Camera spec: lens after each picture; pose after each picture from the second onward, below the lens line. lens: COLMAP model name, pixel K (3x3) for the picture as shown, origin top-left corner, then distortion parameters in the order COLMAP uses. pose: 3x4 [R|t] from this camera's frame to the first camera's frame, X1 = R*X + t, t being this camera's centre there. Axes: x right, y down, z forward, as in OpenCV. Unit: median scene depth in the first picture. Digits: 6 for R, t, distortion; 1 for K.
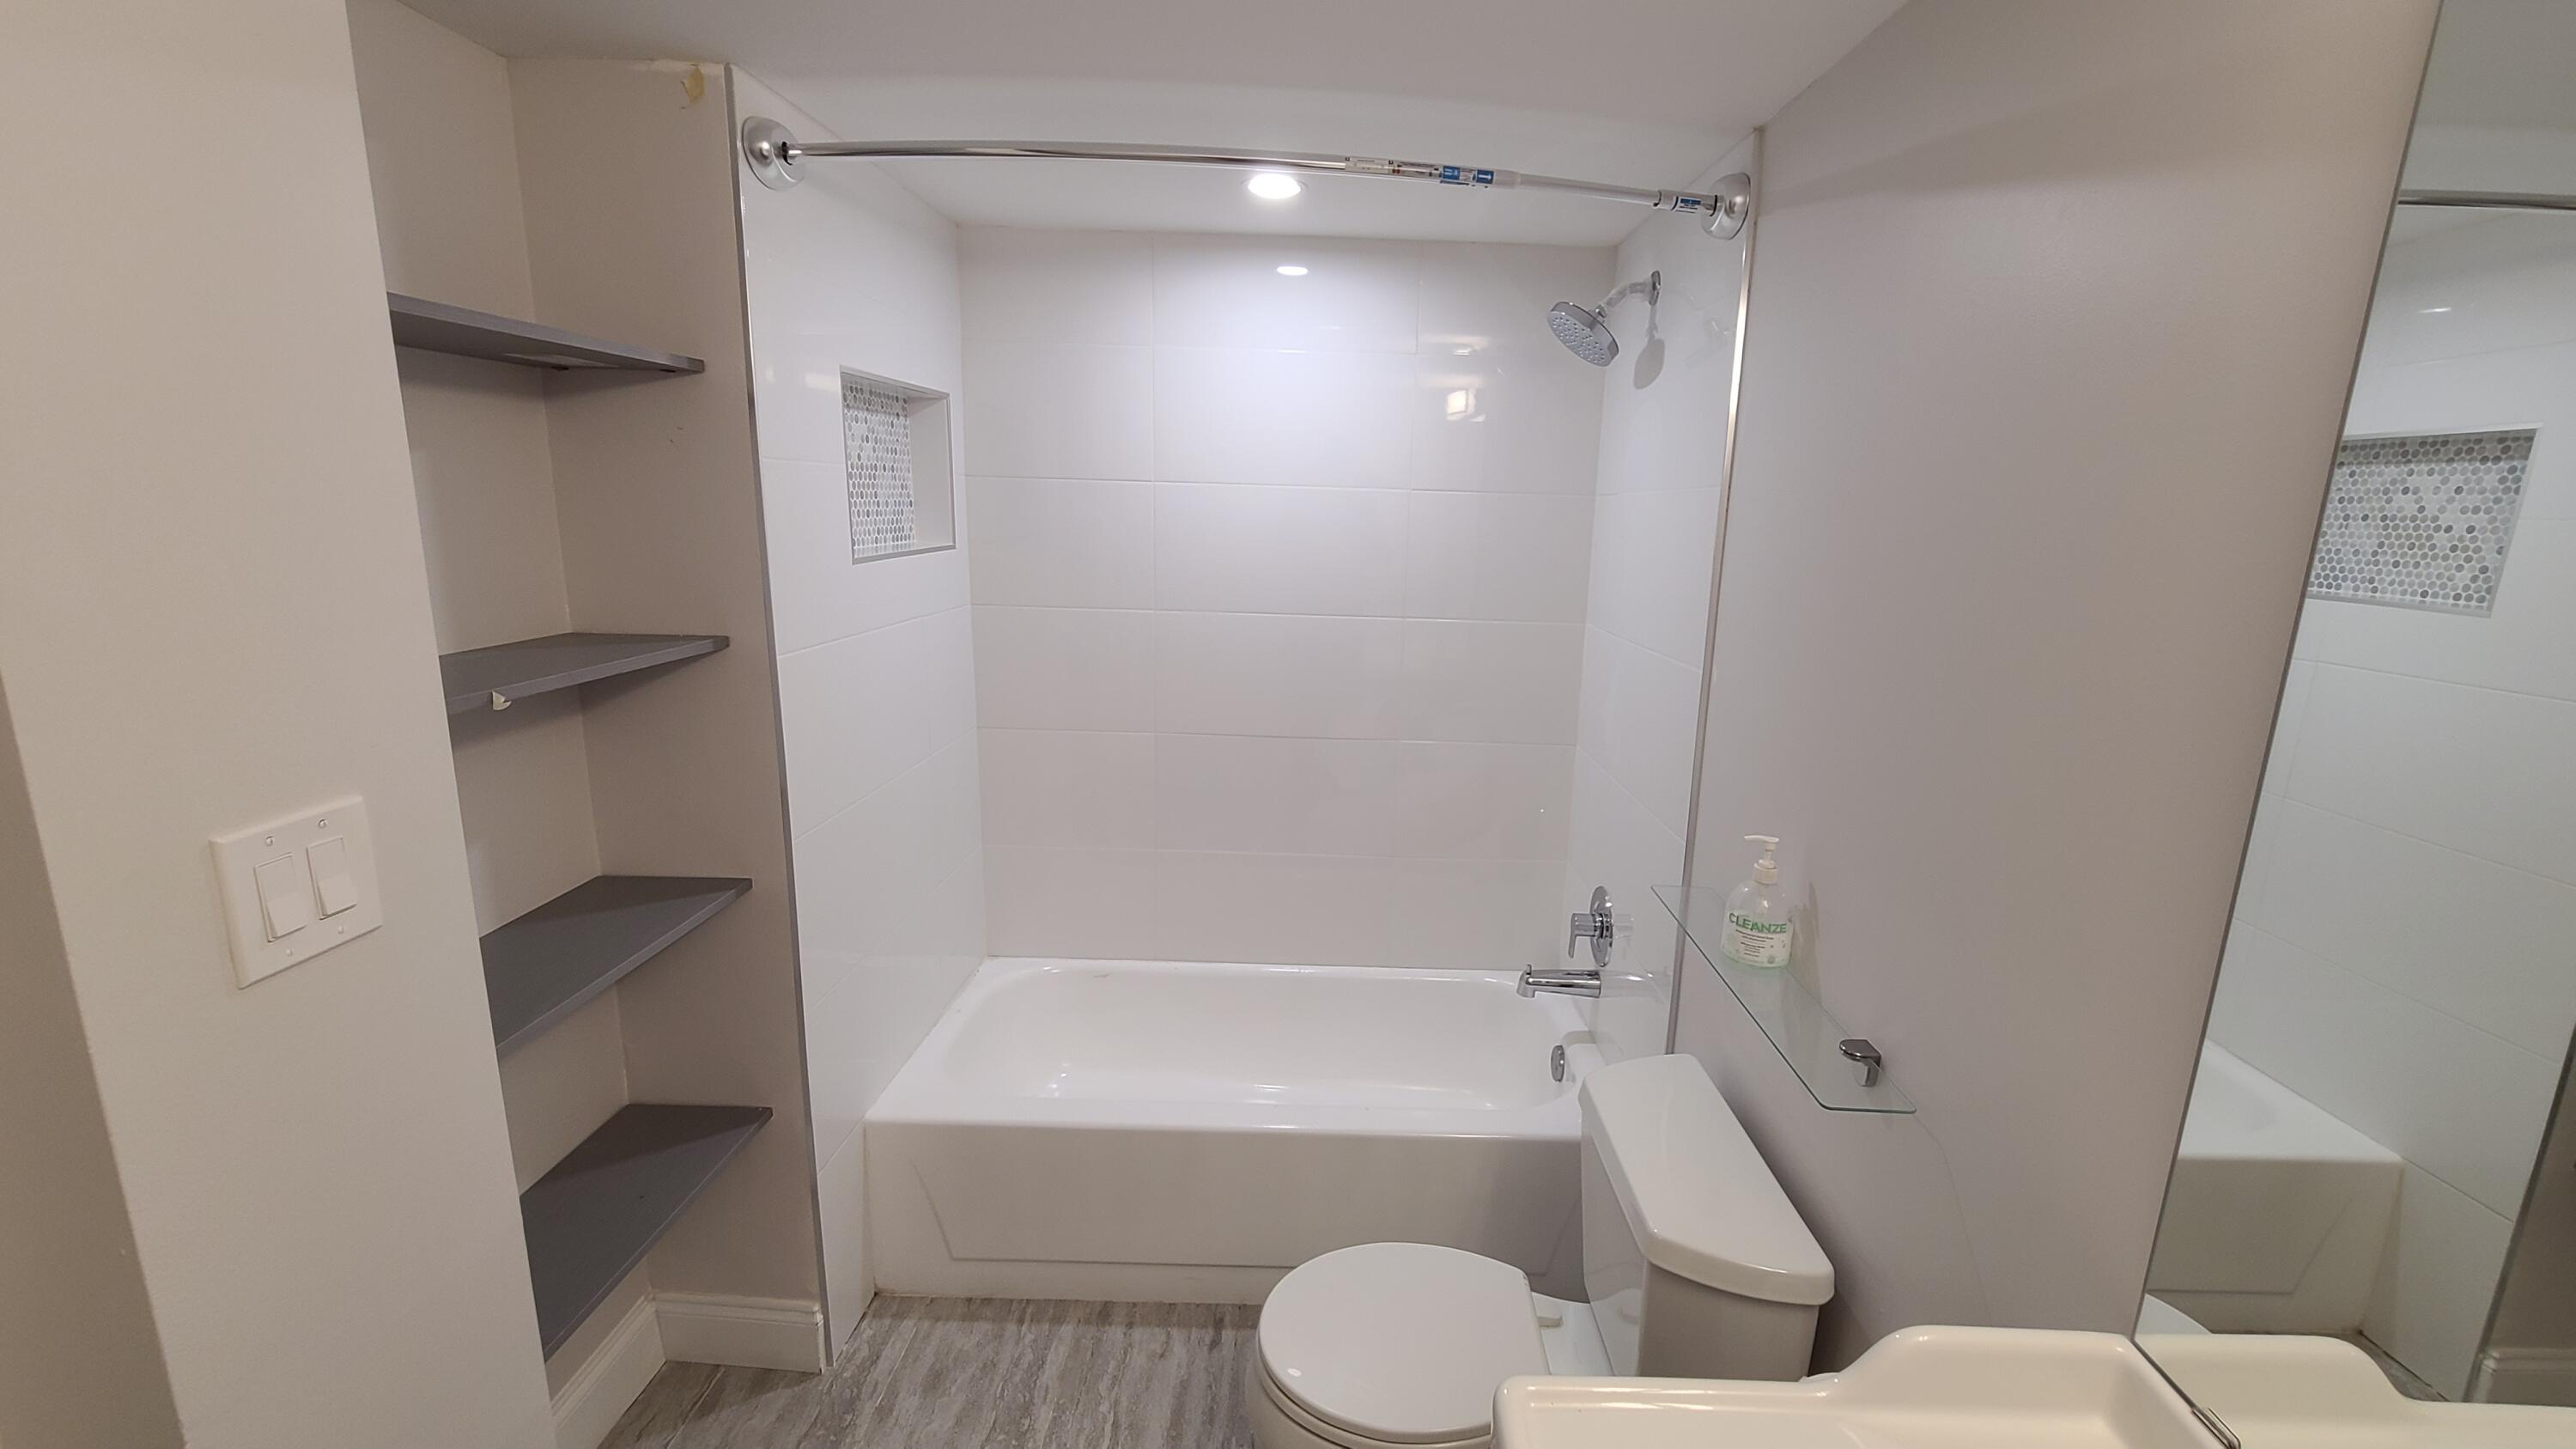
lens RADIAL K [[1053.4, 0, 1292.0], [0, 1053.4, 731.2], [0, 0, 1]] dist [-0.002604, -0.002169]
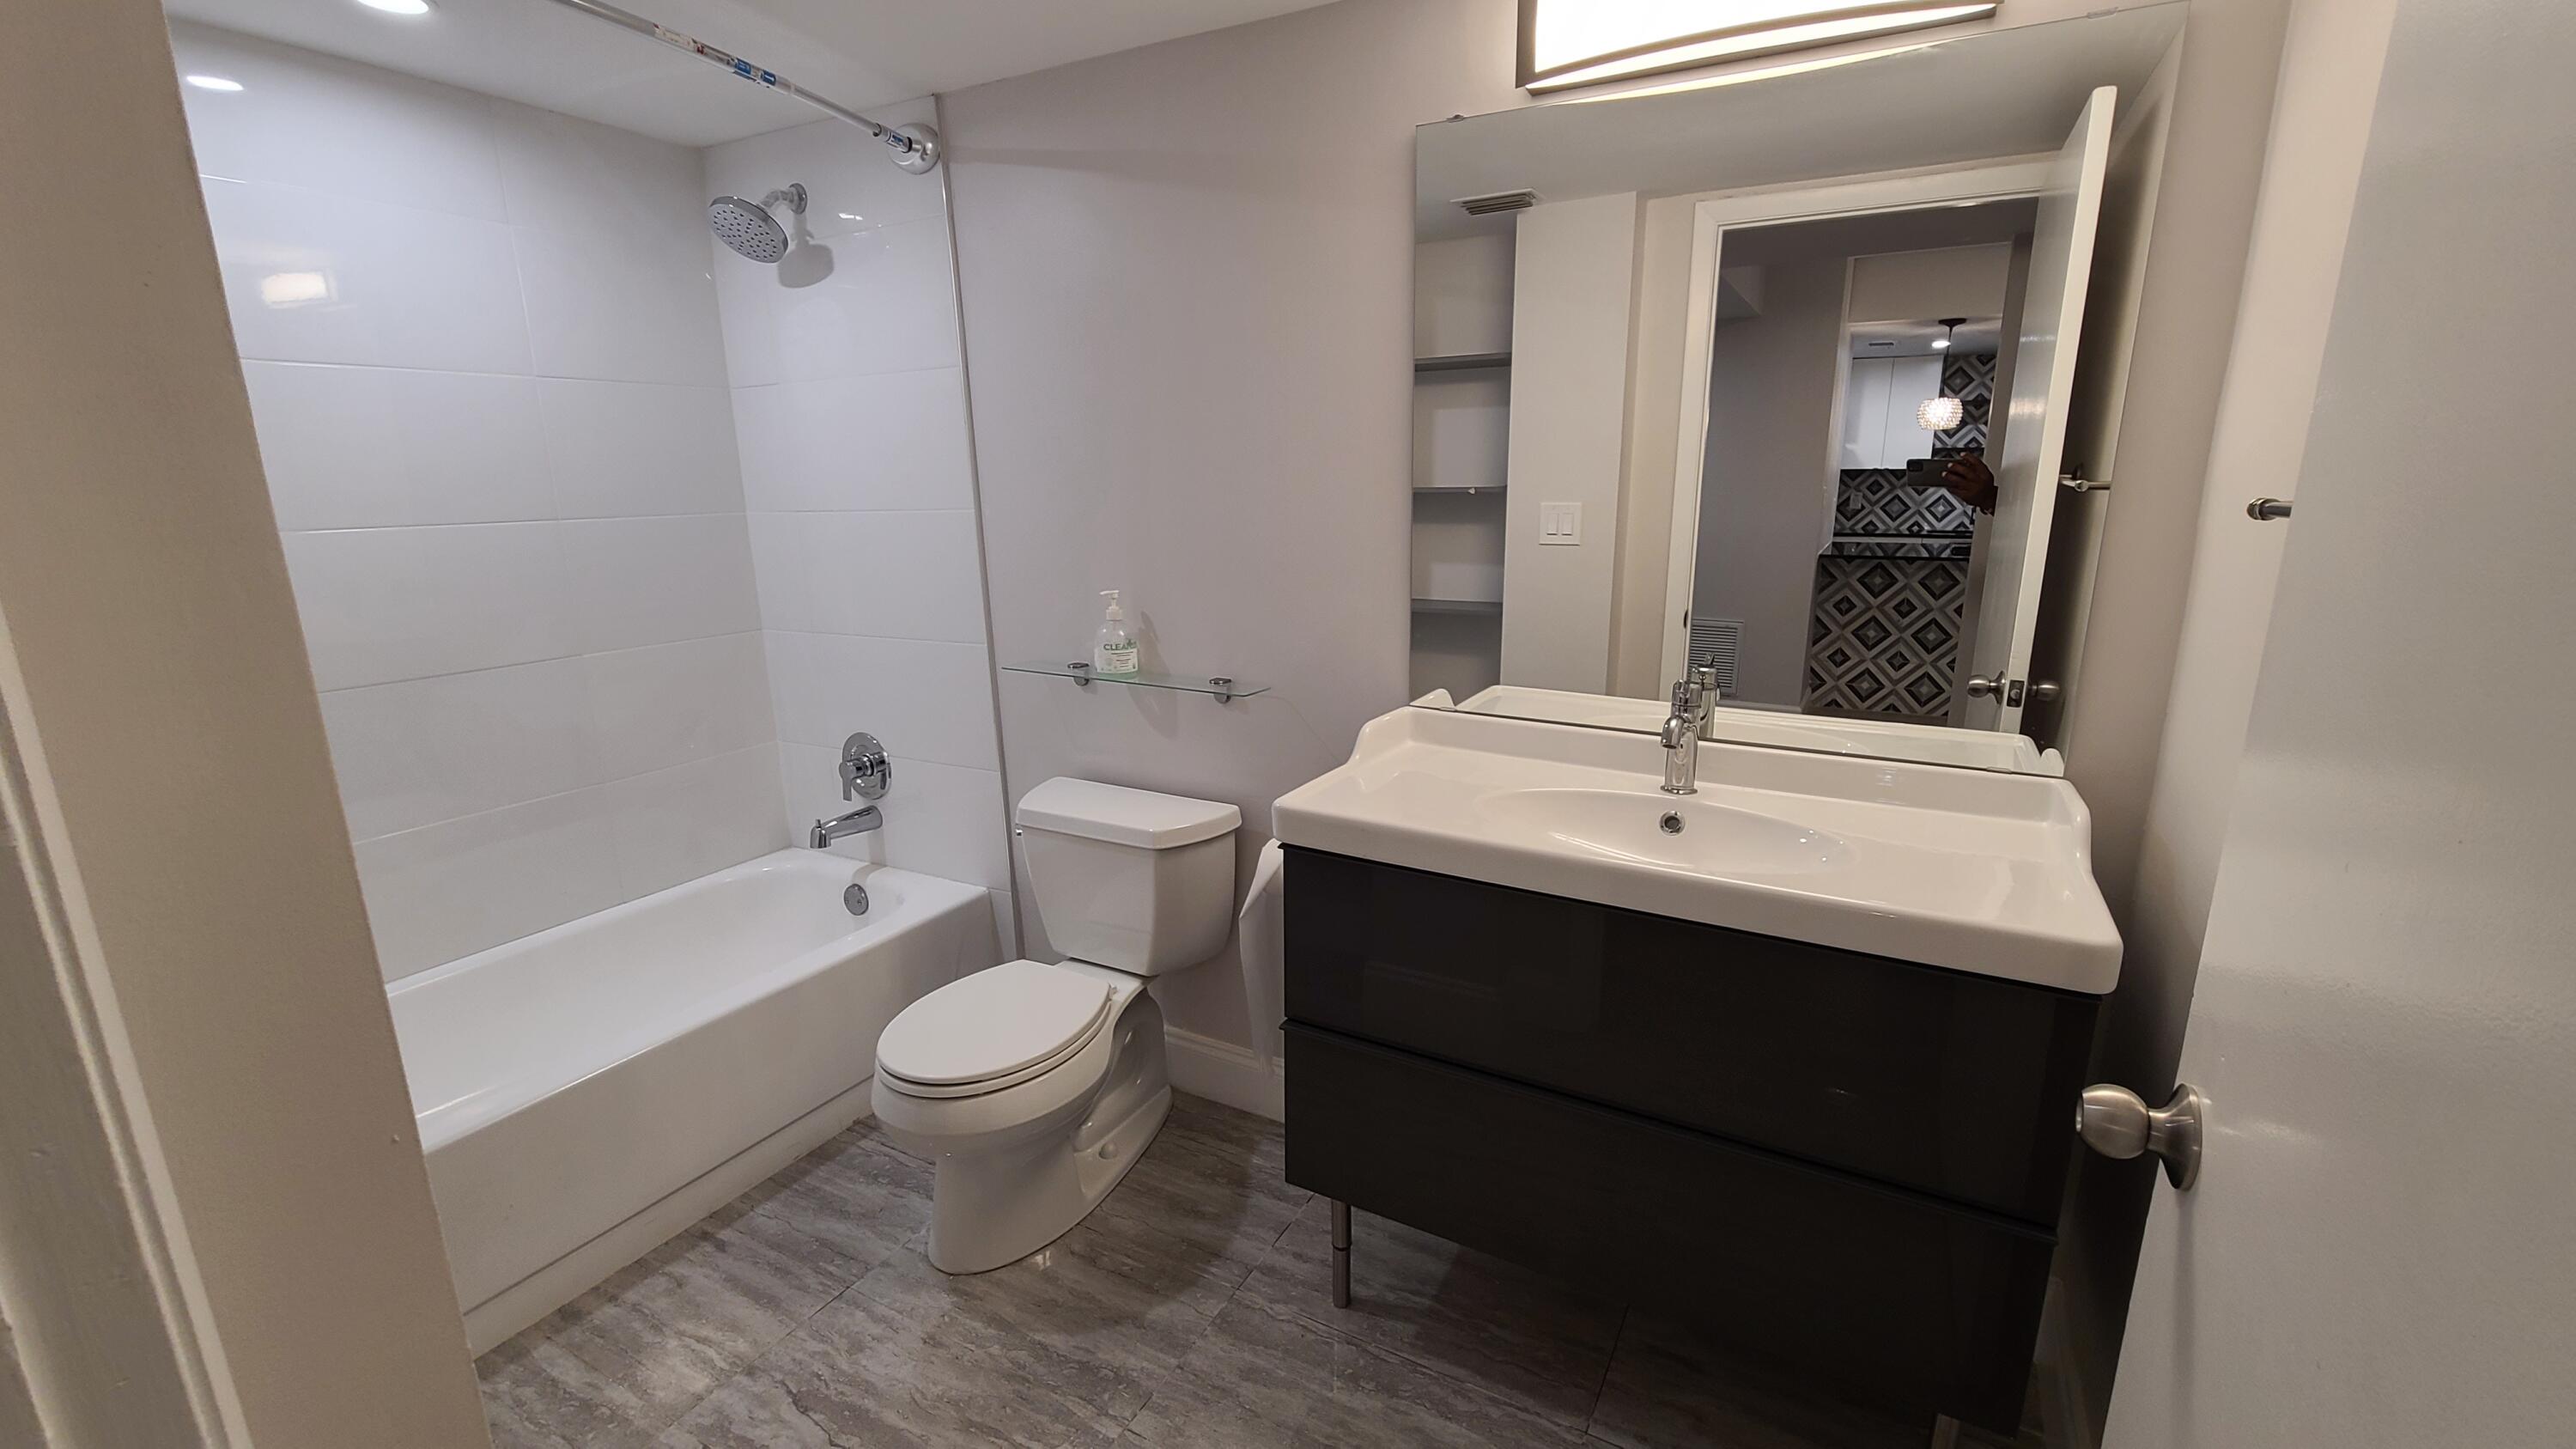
lens RADIAL K [[1053.4, 0, 1332.2], [0, 1053.4, 719.2], [0, 0, 1]] dist [-0.002604, -0.002169]
pose [[0.475930, -0.235430, 0.847386, -0.625908], [0.205211, 0.966636, 0.153306, 0.093945], [-0.855207, 0.100930, 0.508364, -0.034804]]
